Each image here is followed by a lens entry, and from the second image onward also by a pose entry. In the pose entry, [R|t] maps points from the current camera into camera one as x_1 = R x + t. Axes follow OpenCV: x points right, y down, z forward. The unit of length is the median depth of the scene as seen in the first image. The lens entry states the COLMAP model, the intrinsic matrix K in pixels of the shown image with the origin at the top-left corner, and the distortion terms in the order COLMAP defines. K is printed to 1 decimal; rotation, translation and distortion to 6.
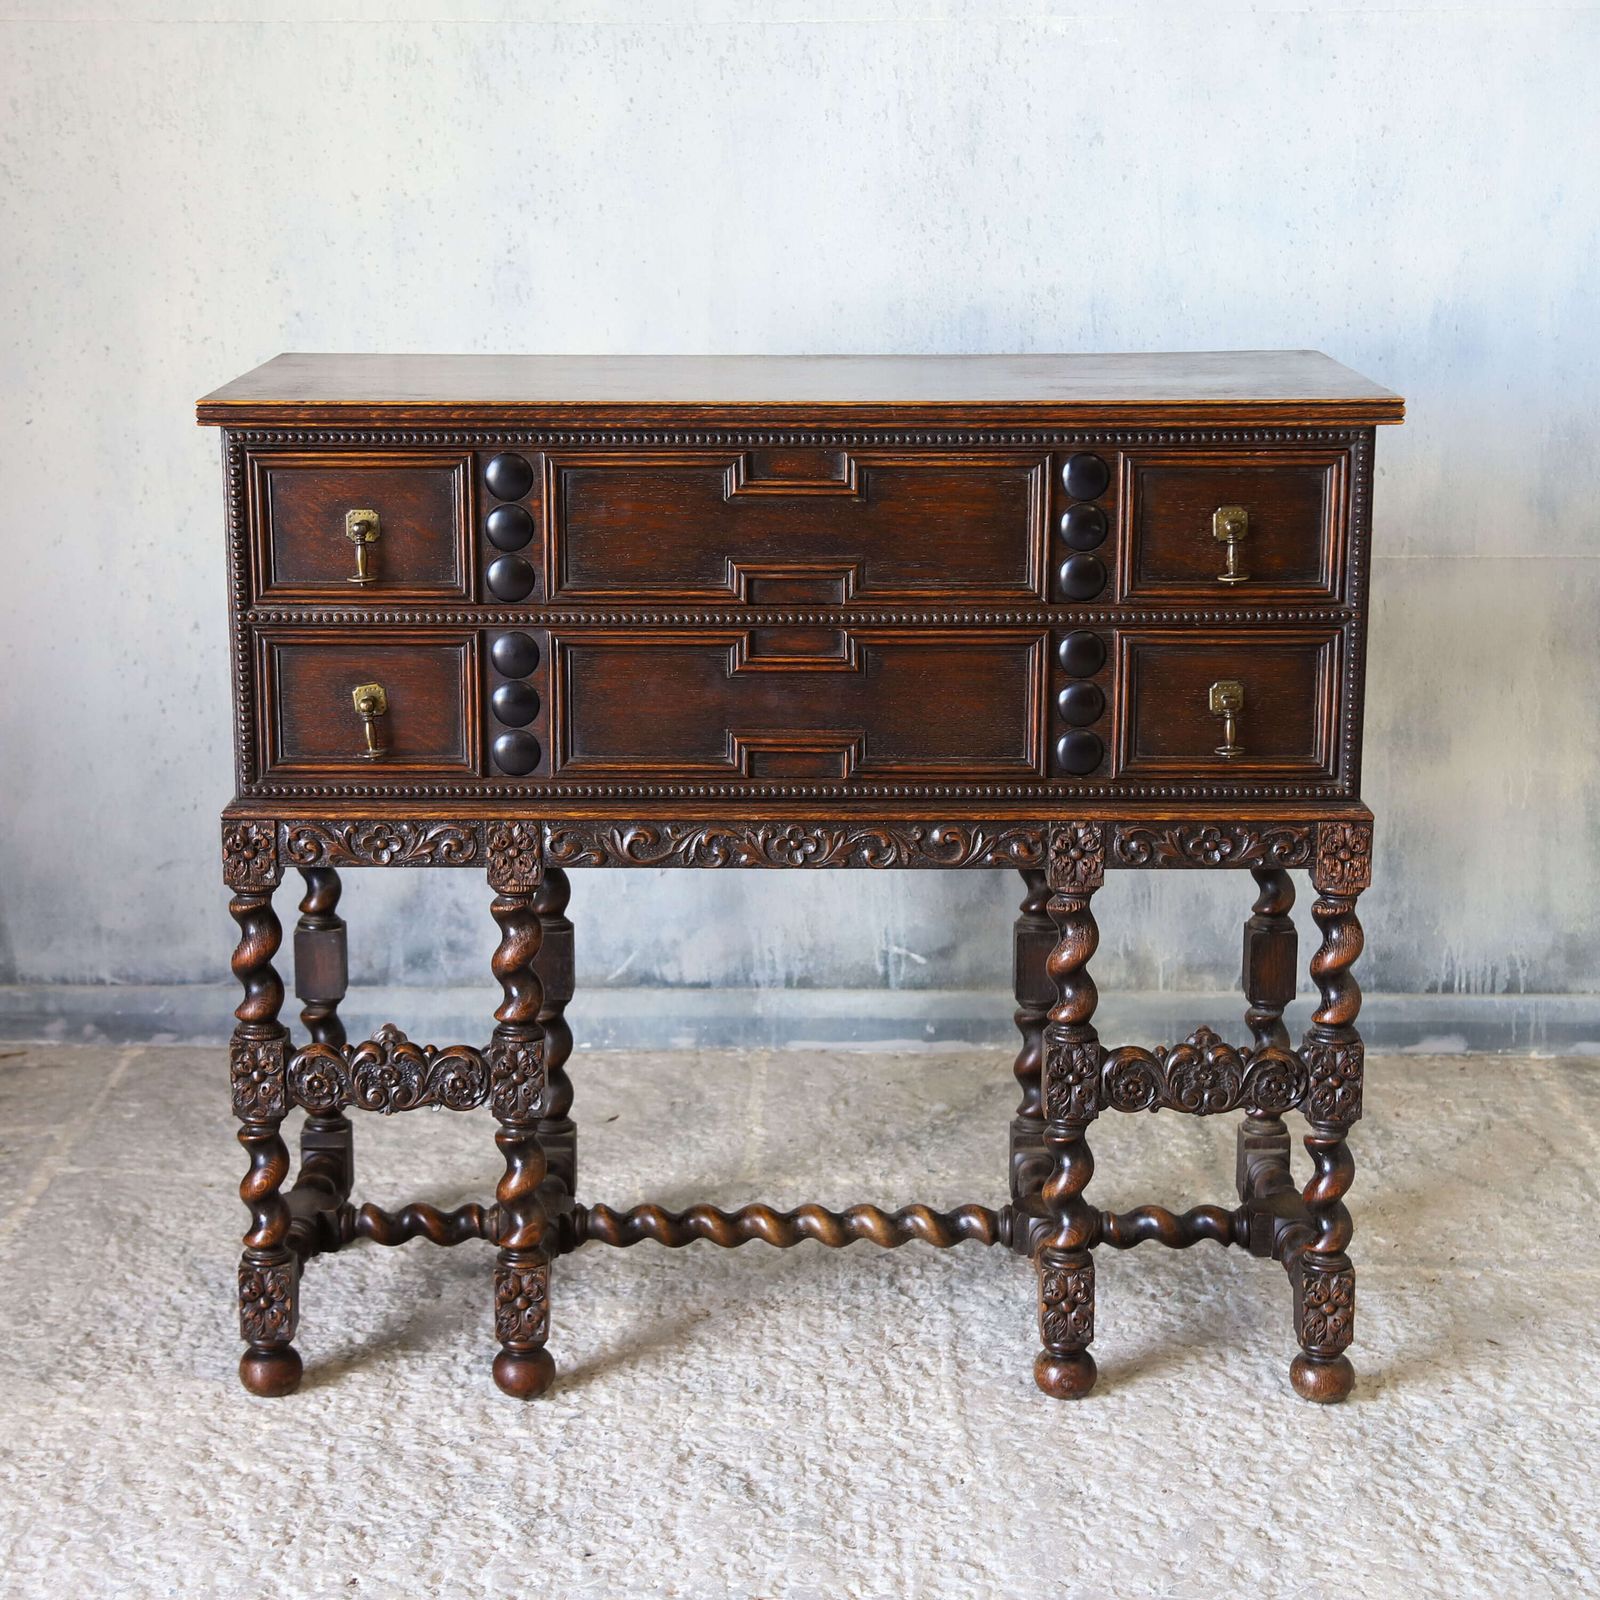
lens RADIAL K [[3264.4, 0, 679.3], [0, 3264.4, 850.1], [0, 0, 1]] dist [0.058397, 0.000000]
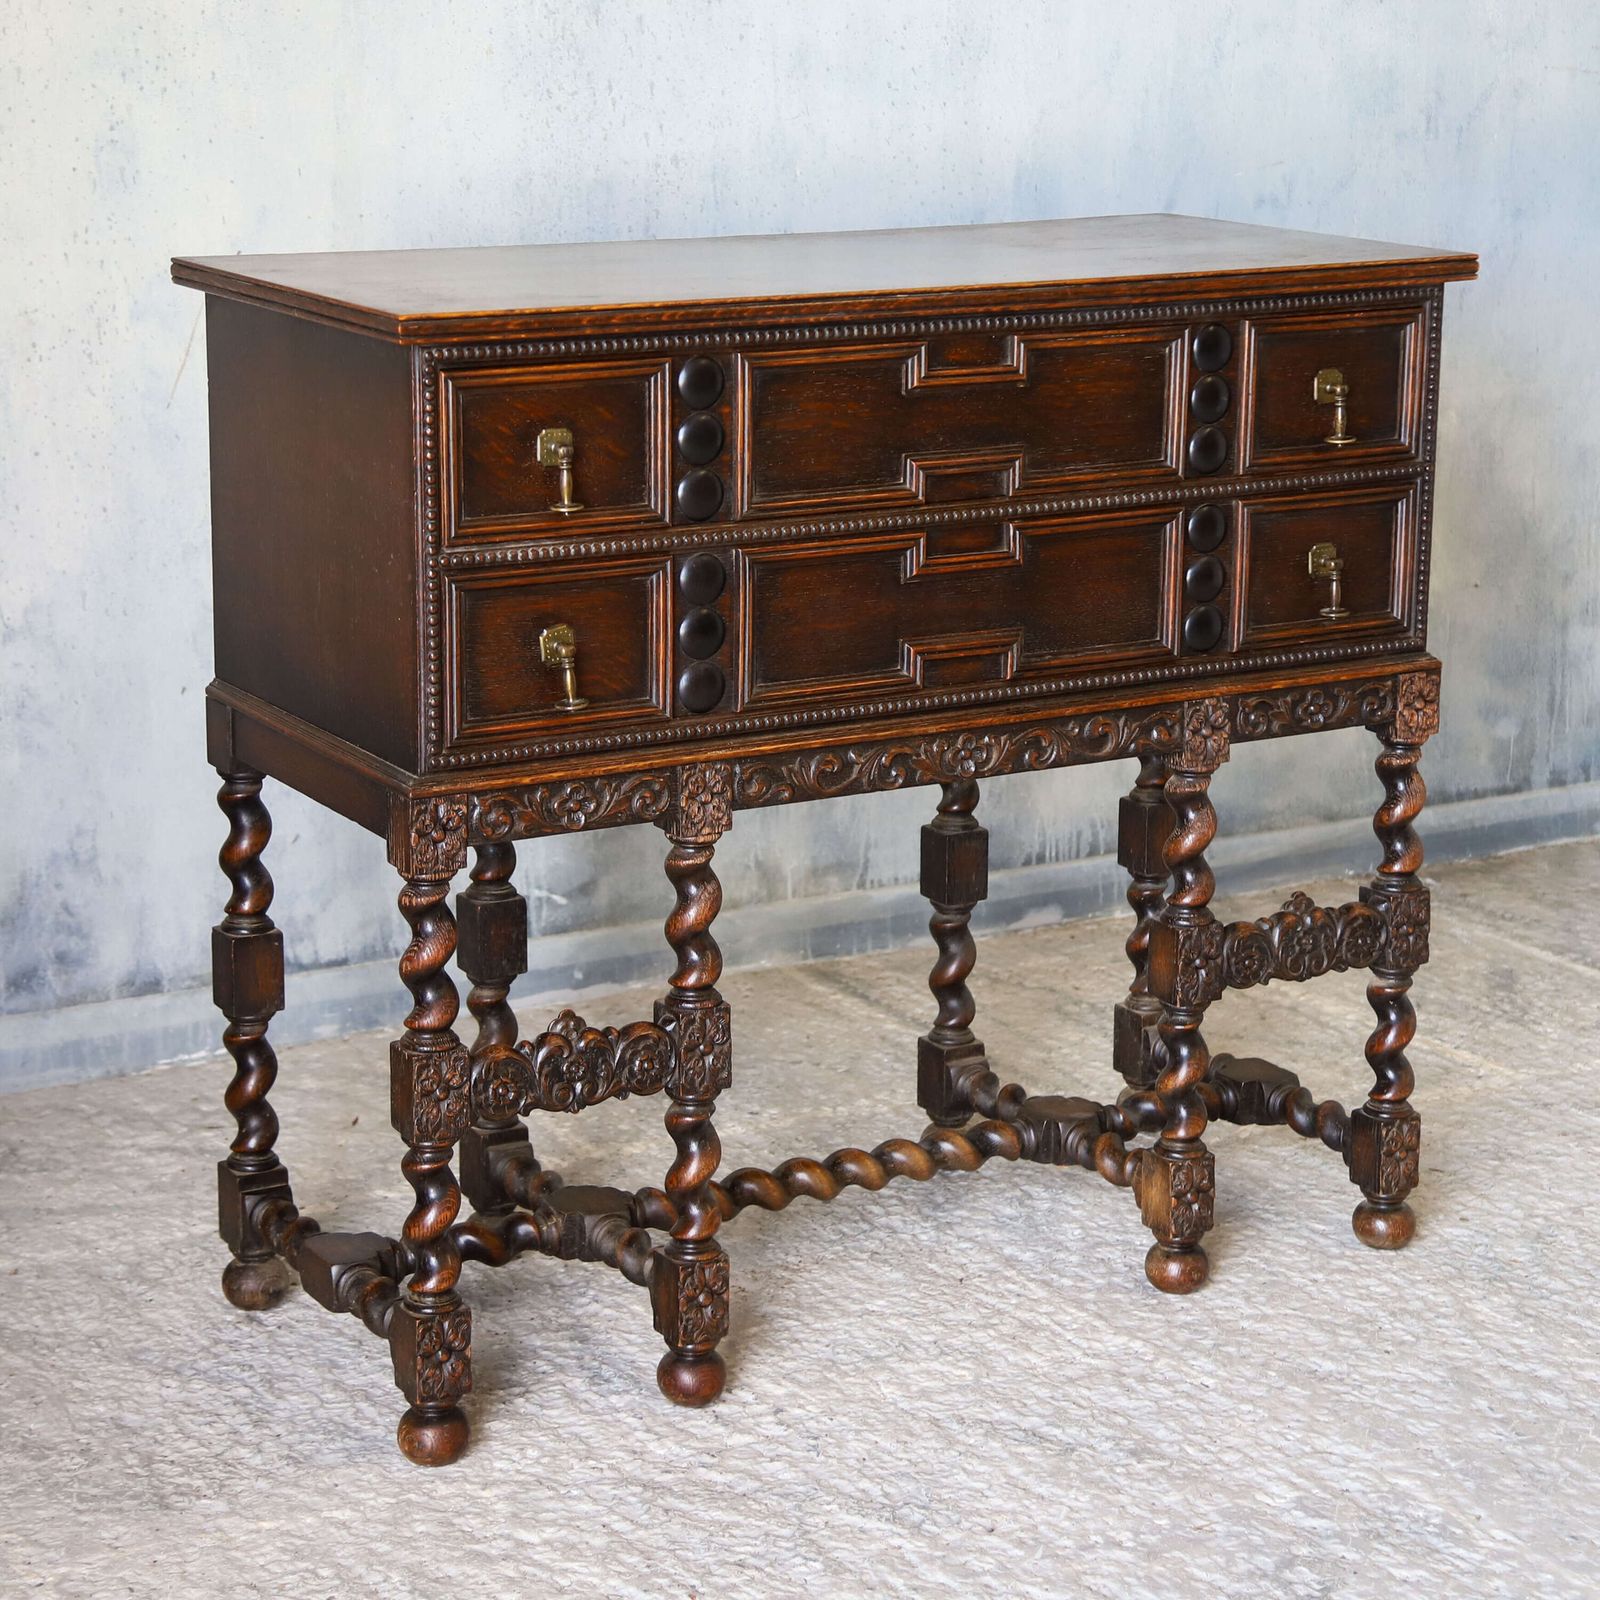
lens RADIAL K [[3782.8, 0, 818.3], [0, 3782.8, 766.4], [0, 0, 1]] dist [0.117694, 0.000000]
pose [[0.842545, -0.111962, 0.526860, -0.575520], [0.115065, 0.992991, 0.027008, -0.032619], [-0.526191, 0.037868, 0.849523, 0.095114]]
